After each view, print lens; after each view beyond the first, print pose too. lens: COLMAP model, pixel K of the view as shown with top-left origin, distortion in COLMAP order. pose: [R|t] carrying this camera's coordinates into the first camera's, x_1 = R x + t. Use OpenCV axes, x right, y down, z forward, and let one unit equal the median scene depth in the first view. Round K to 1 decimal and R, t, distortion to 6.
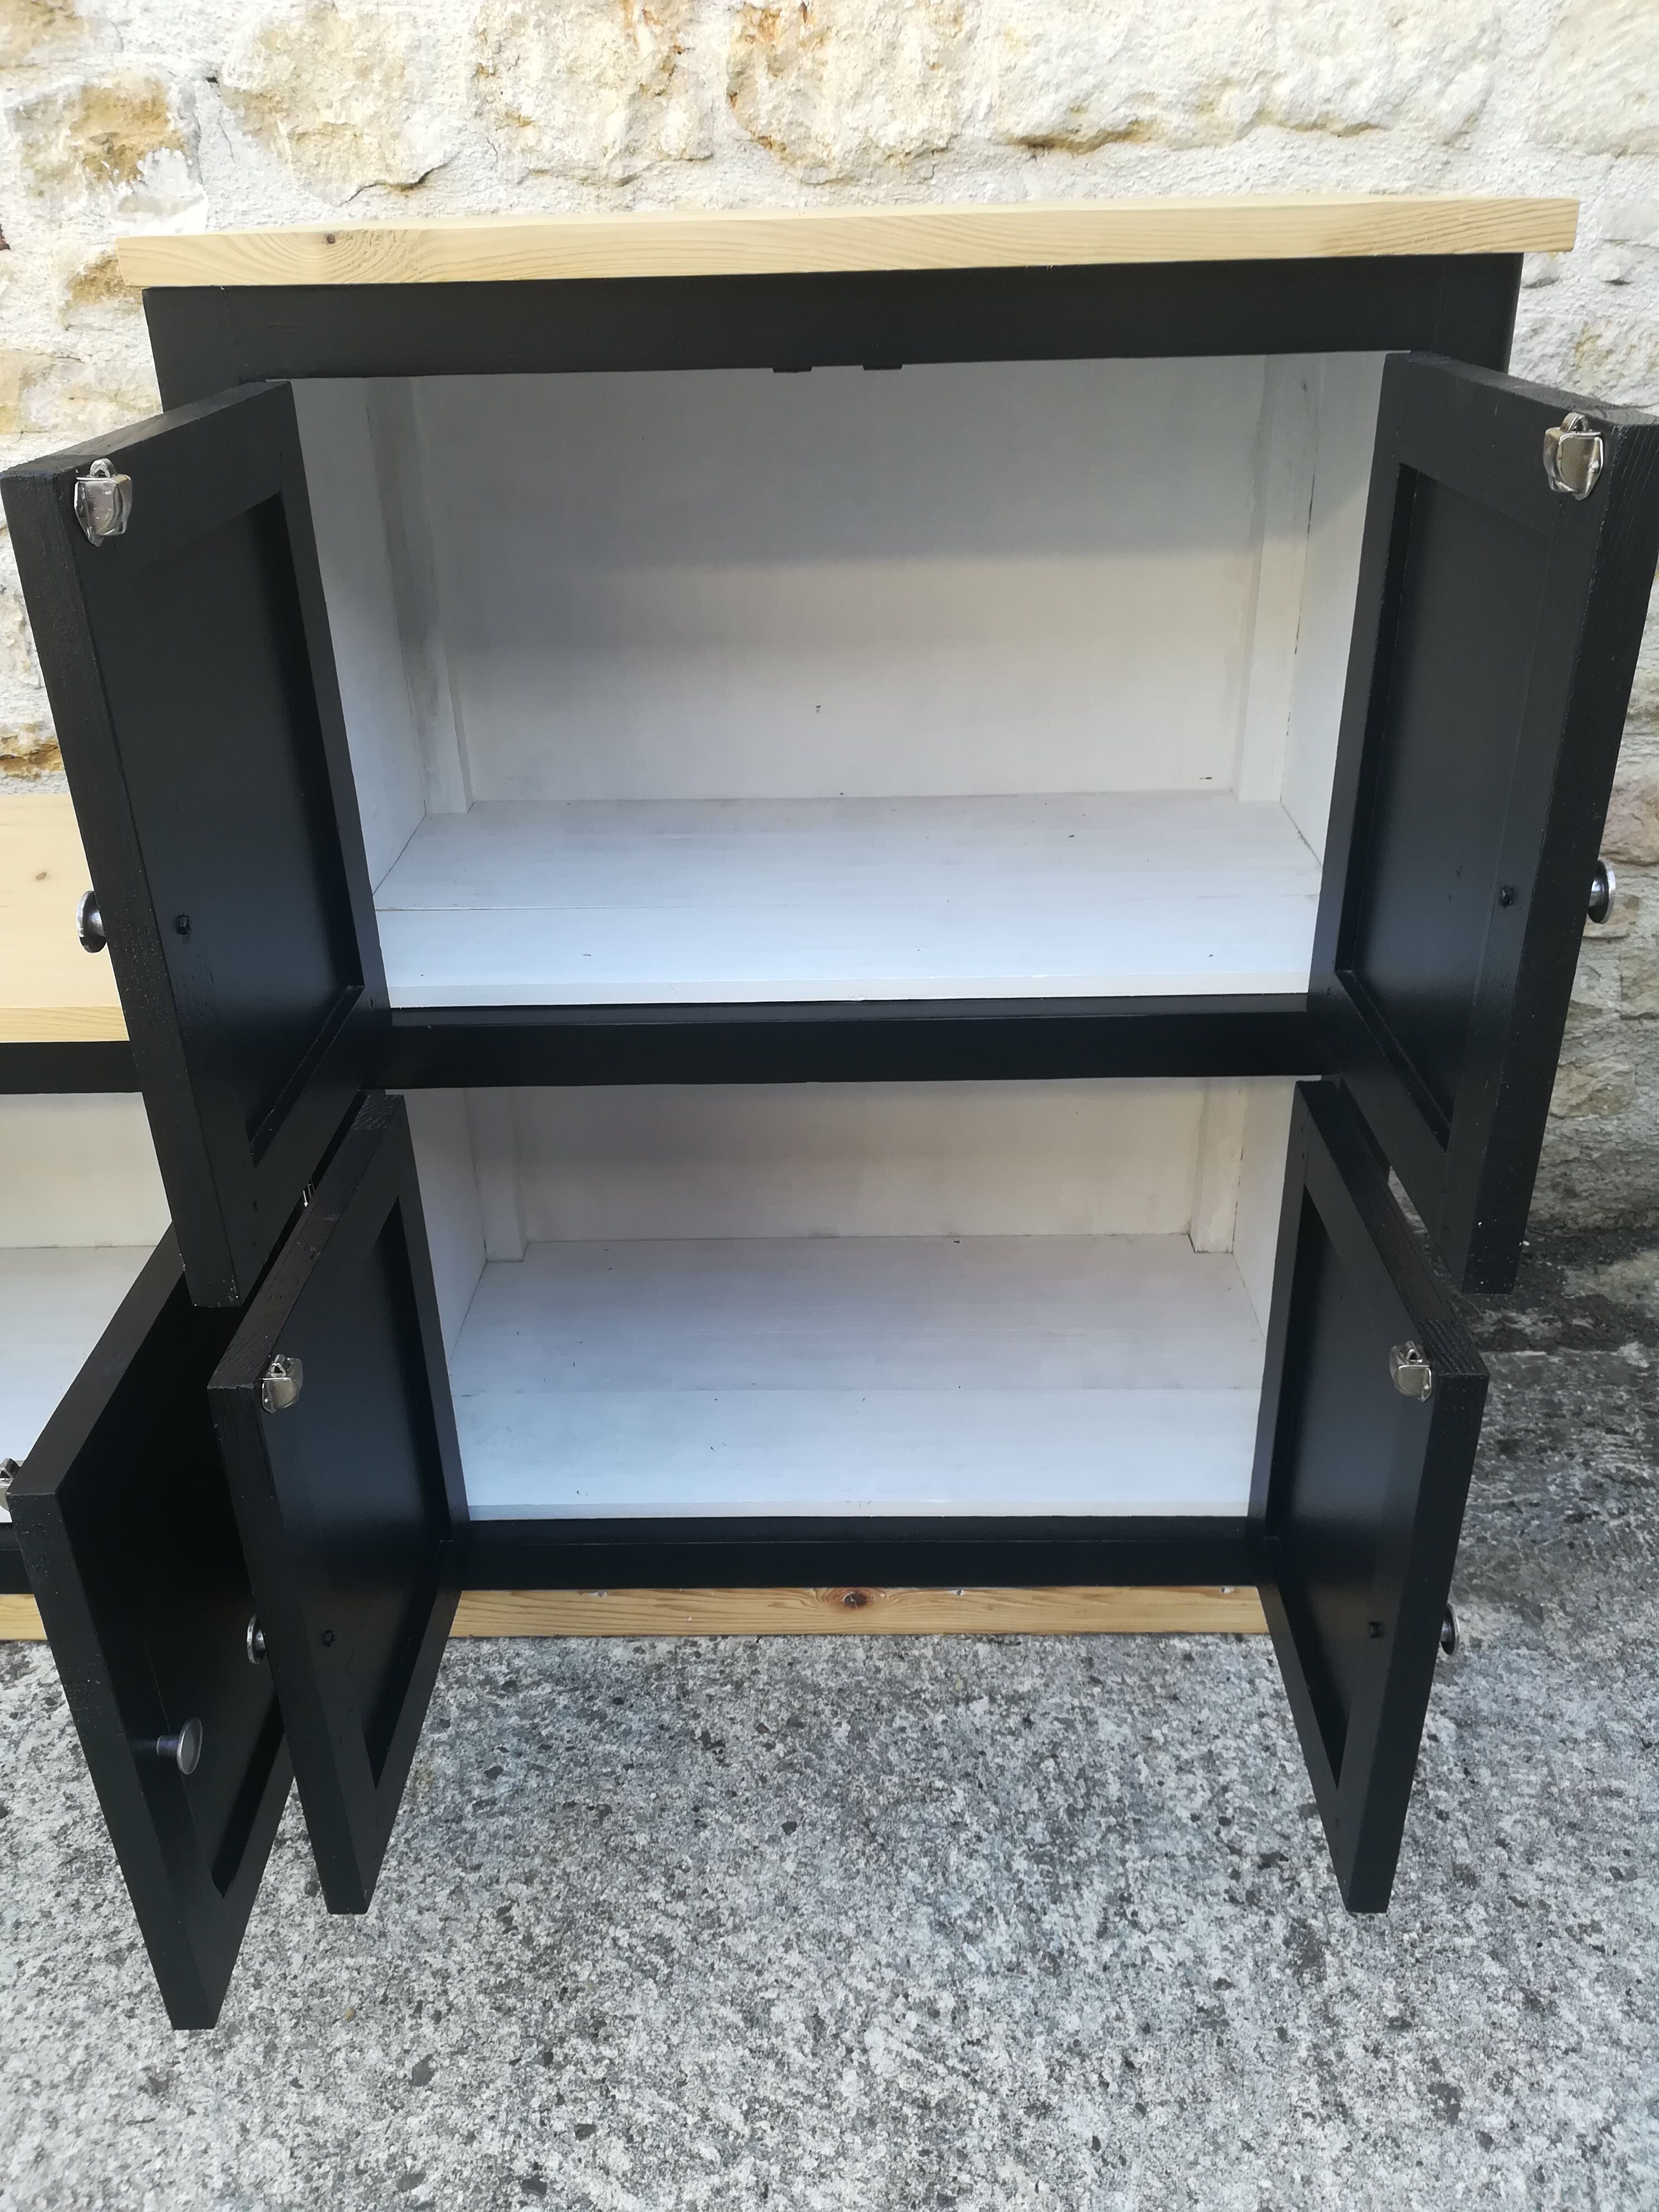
lens RADIAL K [[1729.5, 0, 821.6], [0, 1729.5, 1108.1], [0, 0, 1]] dist [0.051756, -0.076947]
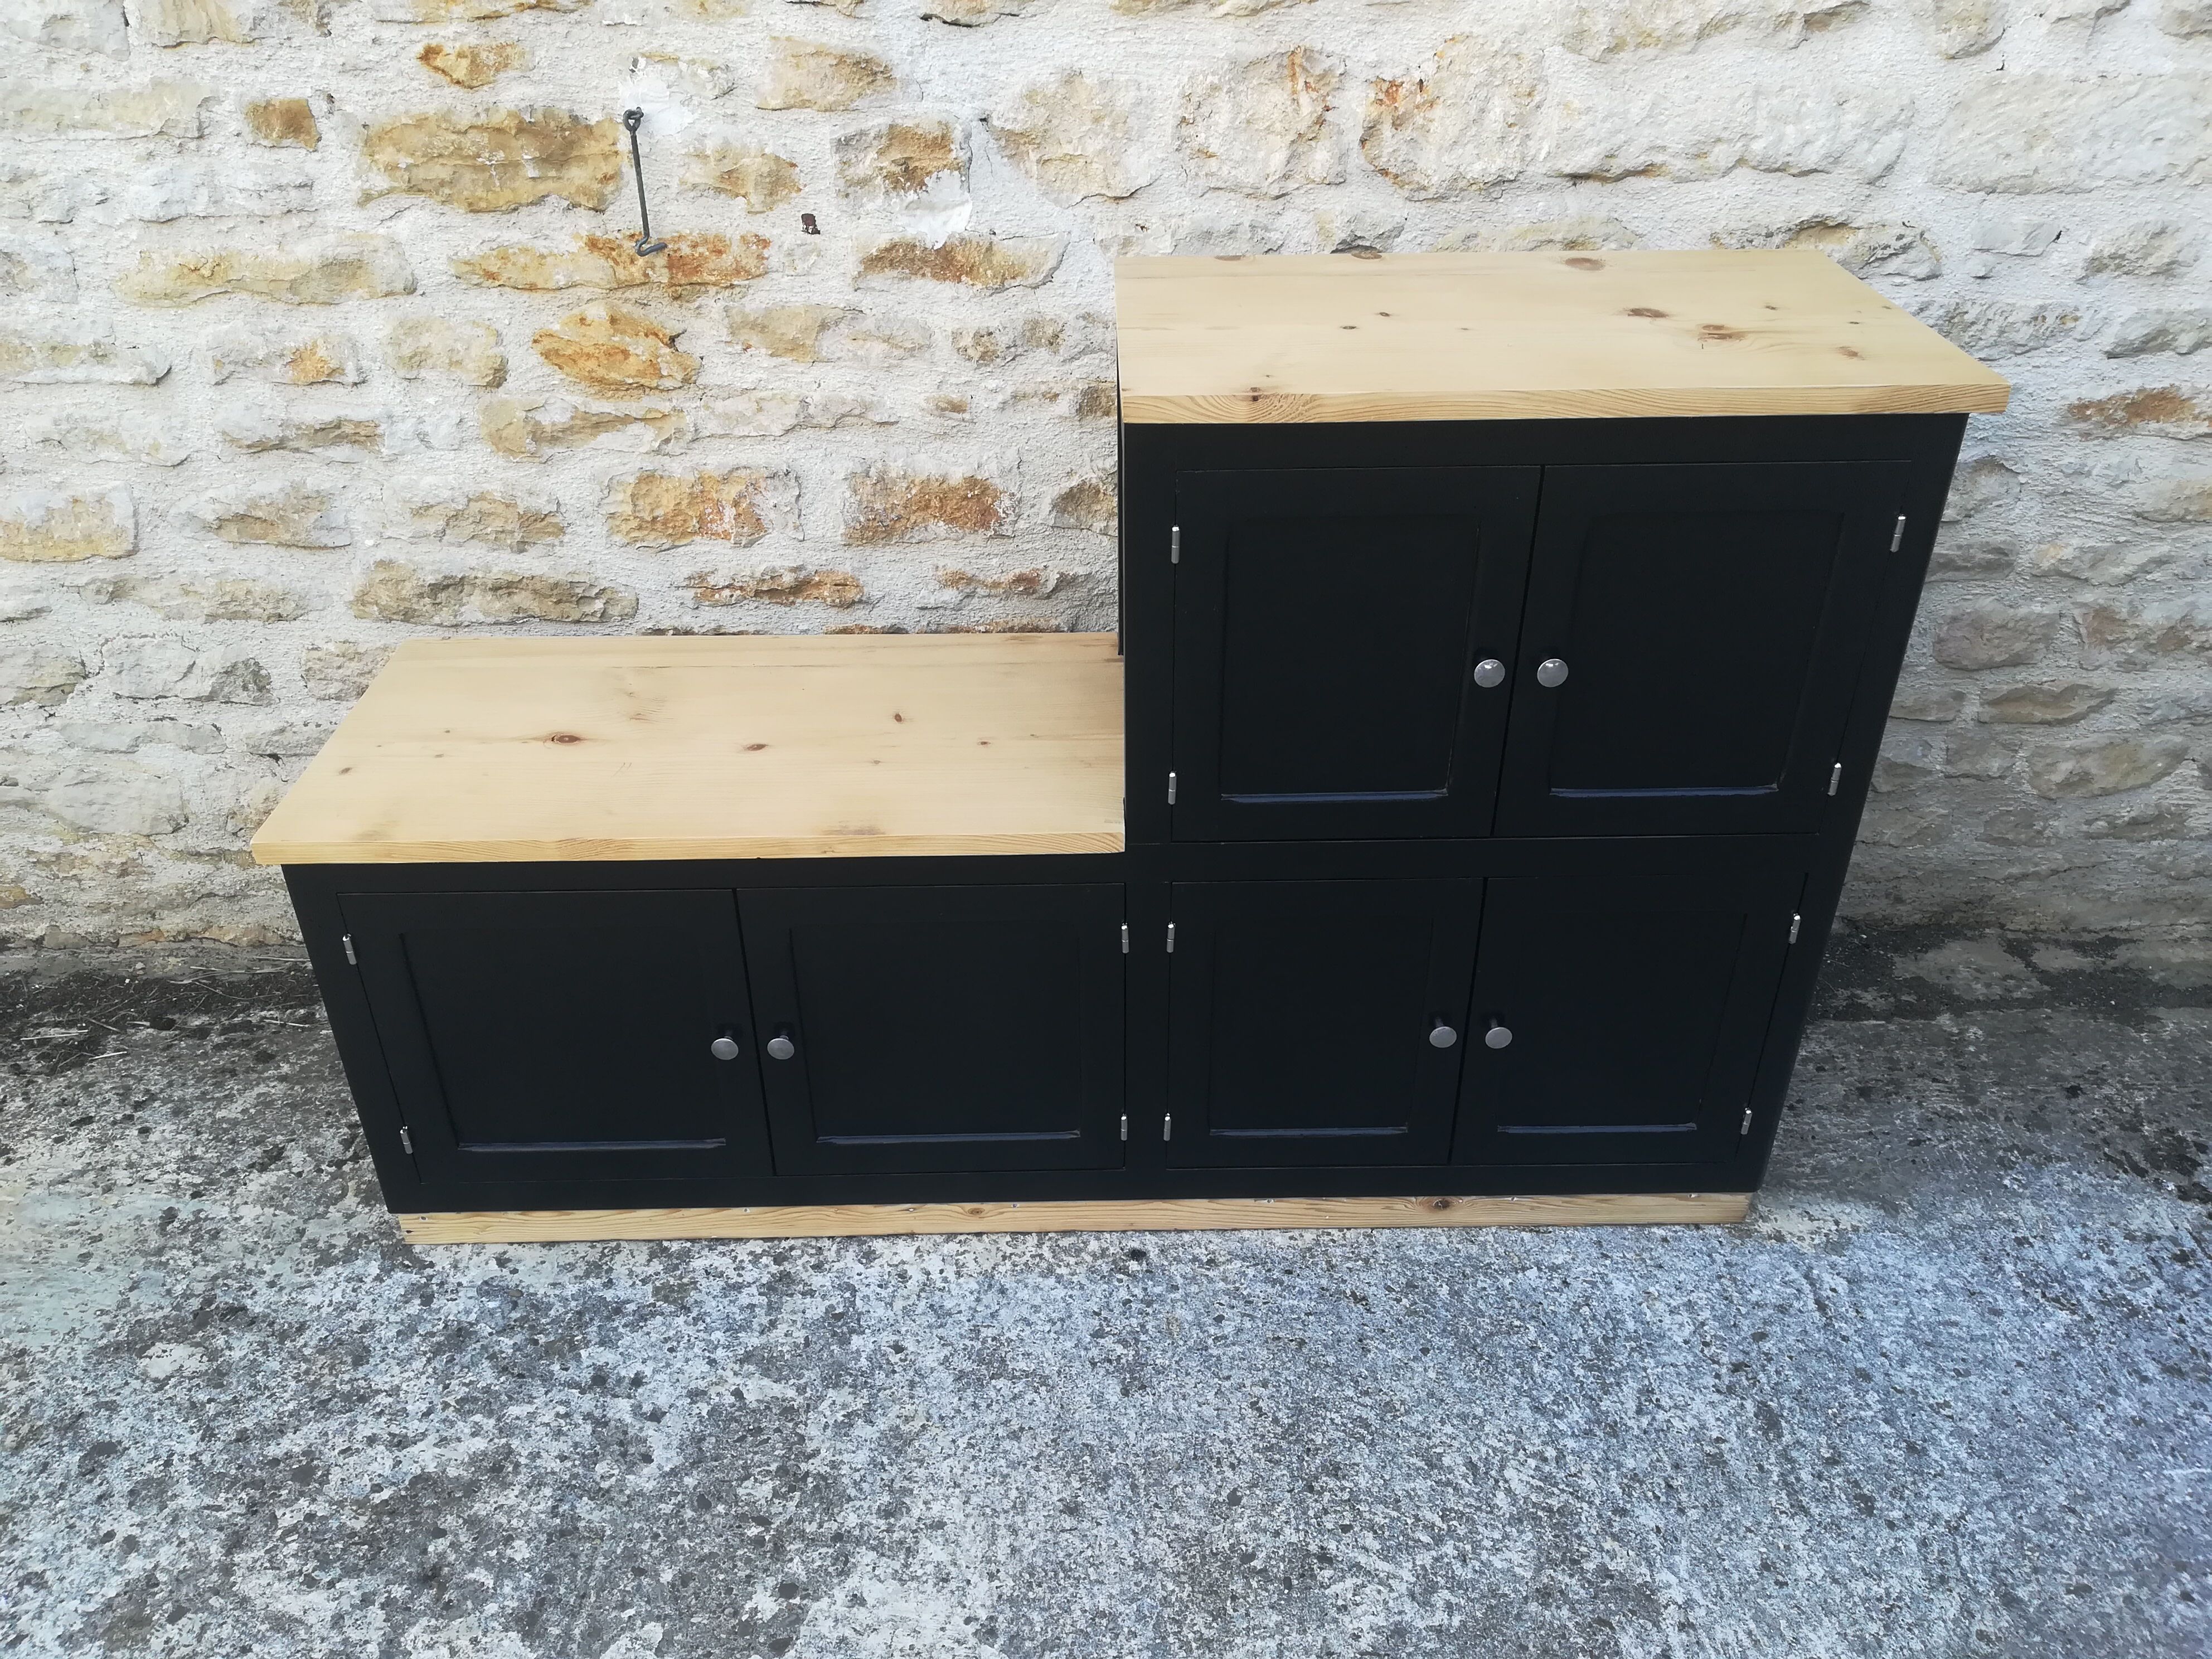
lens RADIAL K [[1729.5, 0, 1115.0], [0, 1729.5, 840.6], [0, 0, 1]] dist [0.051756, -0.076947]
pose [[0.999083, -0.001856, 0.042775, -0.331301], [-0.001606, 0.996732, 0.080759, -0.147964], [-0.042785, -0.080754, 0.995815, -0.444535]]
